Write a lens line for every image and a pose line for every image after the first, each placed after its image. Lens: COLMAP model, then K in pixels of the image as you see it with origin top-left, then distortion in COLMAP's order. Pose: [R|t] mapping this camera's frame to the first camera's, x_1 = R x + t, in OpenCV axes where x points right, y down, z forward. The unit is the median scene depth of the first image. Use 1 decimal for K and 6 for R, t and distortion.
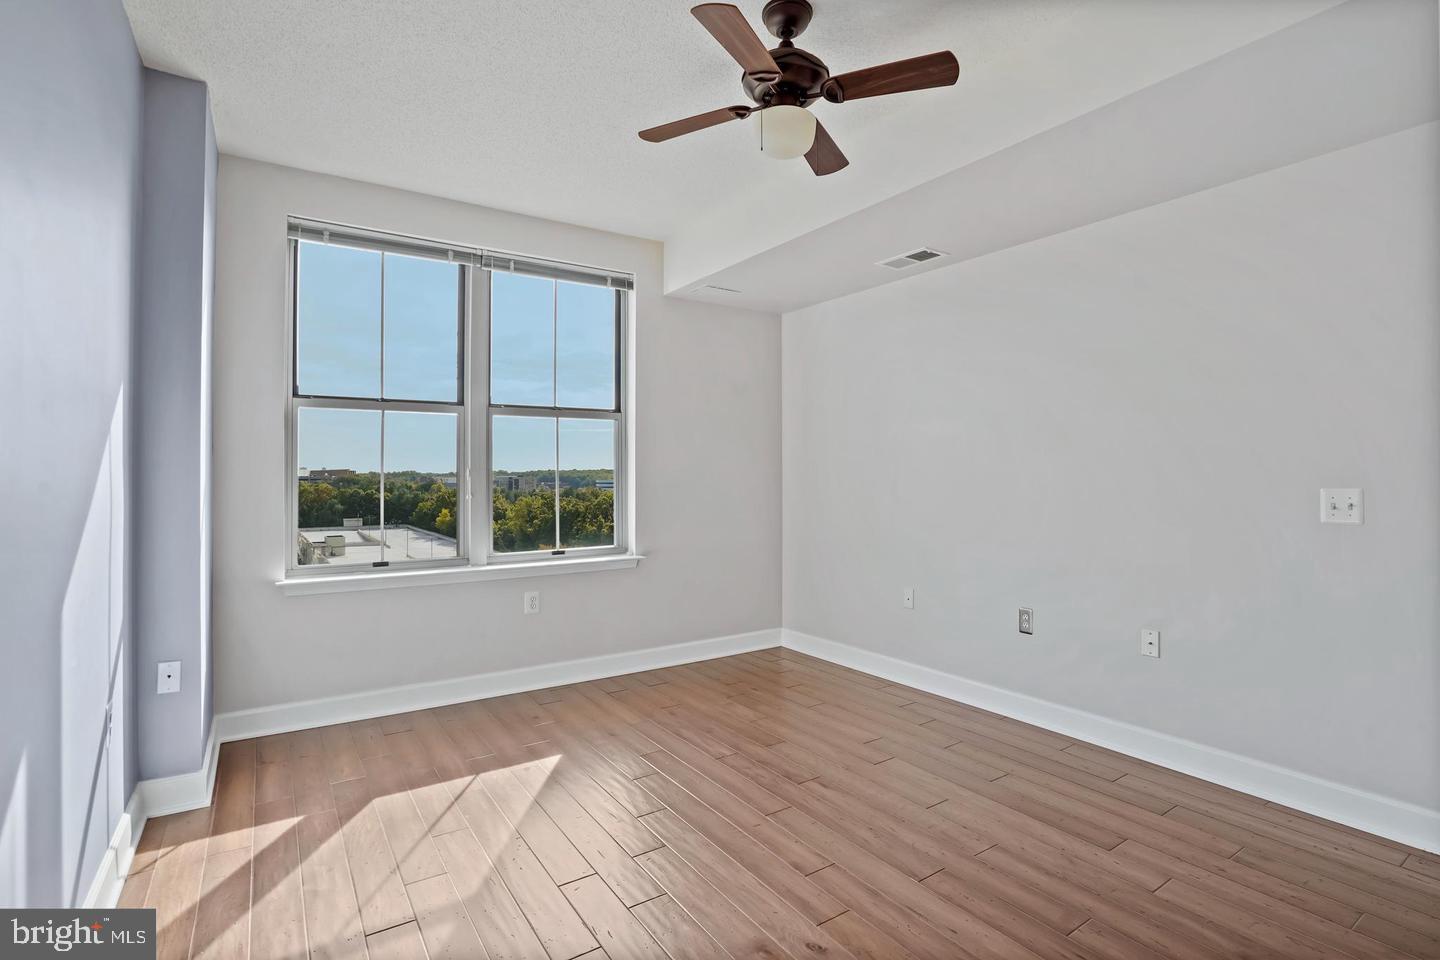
lens RADIAL K [[709.4, 0, 706.2], [0, 709.4, 472.9], [0, 0, 1]] dist [-0.010878, 0.001783]
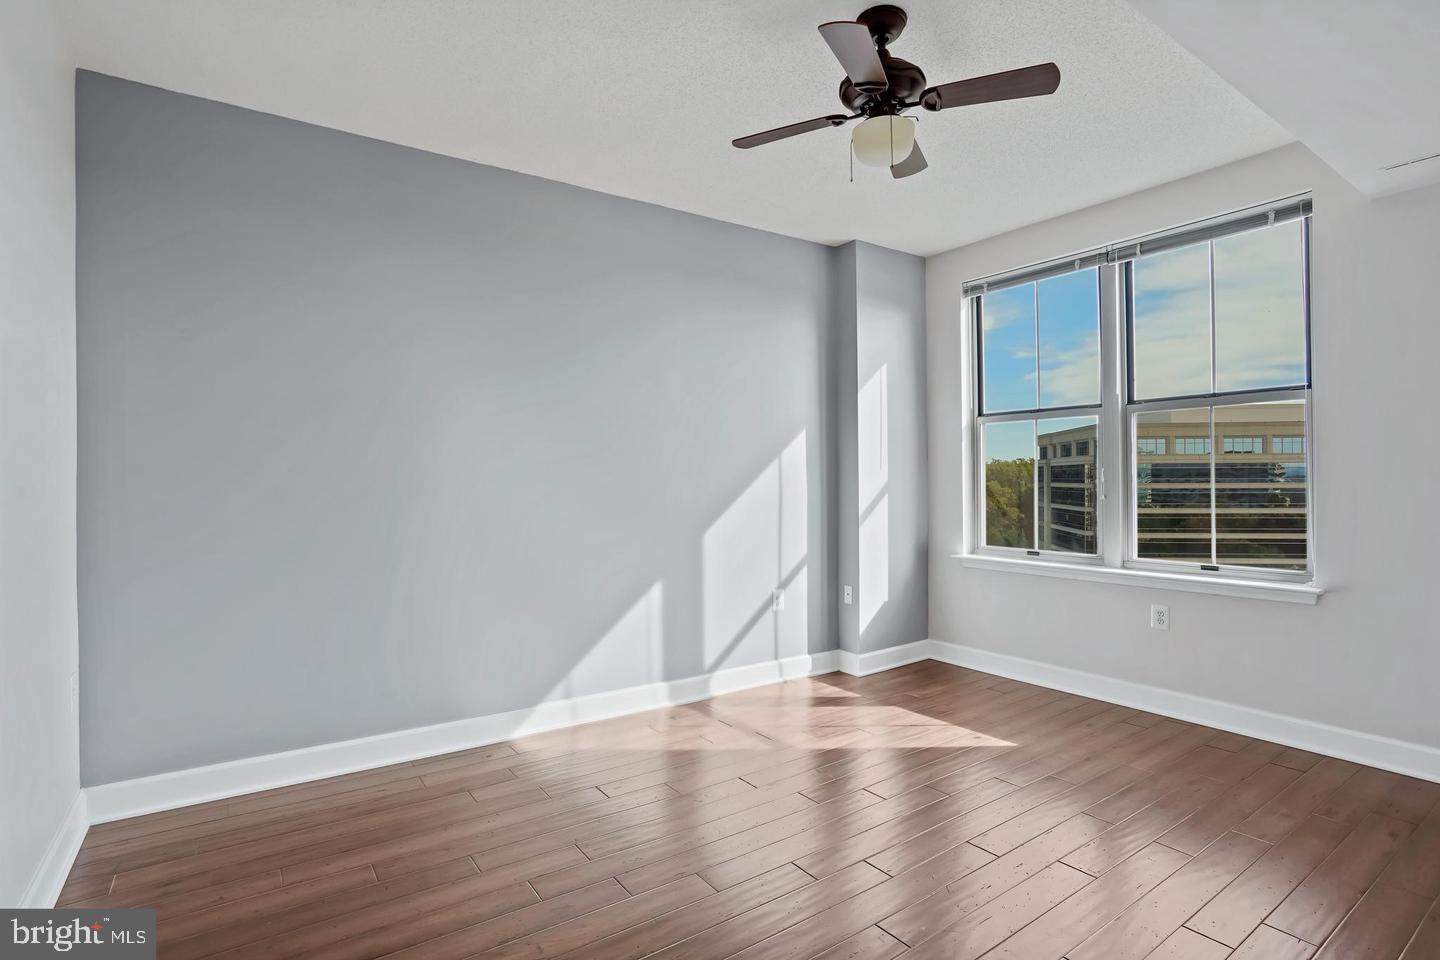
lens RADIAL K [[709.4, 0, 706.2], [0, 709.4, 472.9], [0, 0, 1]] dist [-0.010878, 0.001783]
pose [[0.027756, -0.005904, -0.999597, 0.679607], [0.006314, 0.999964, -0.005731, 0.001974], [0.999595, -0.006153, 0.027792, 0.430075]]
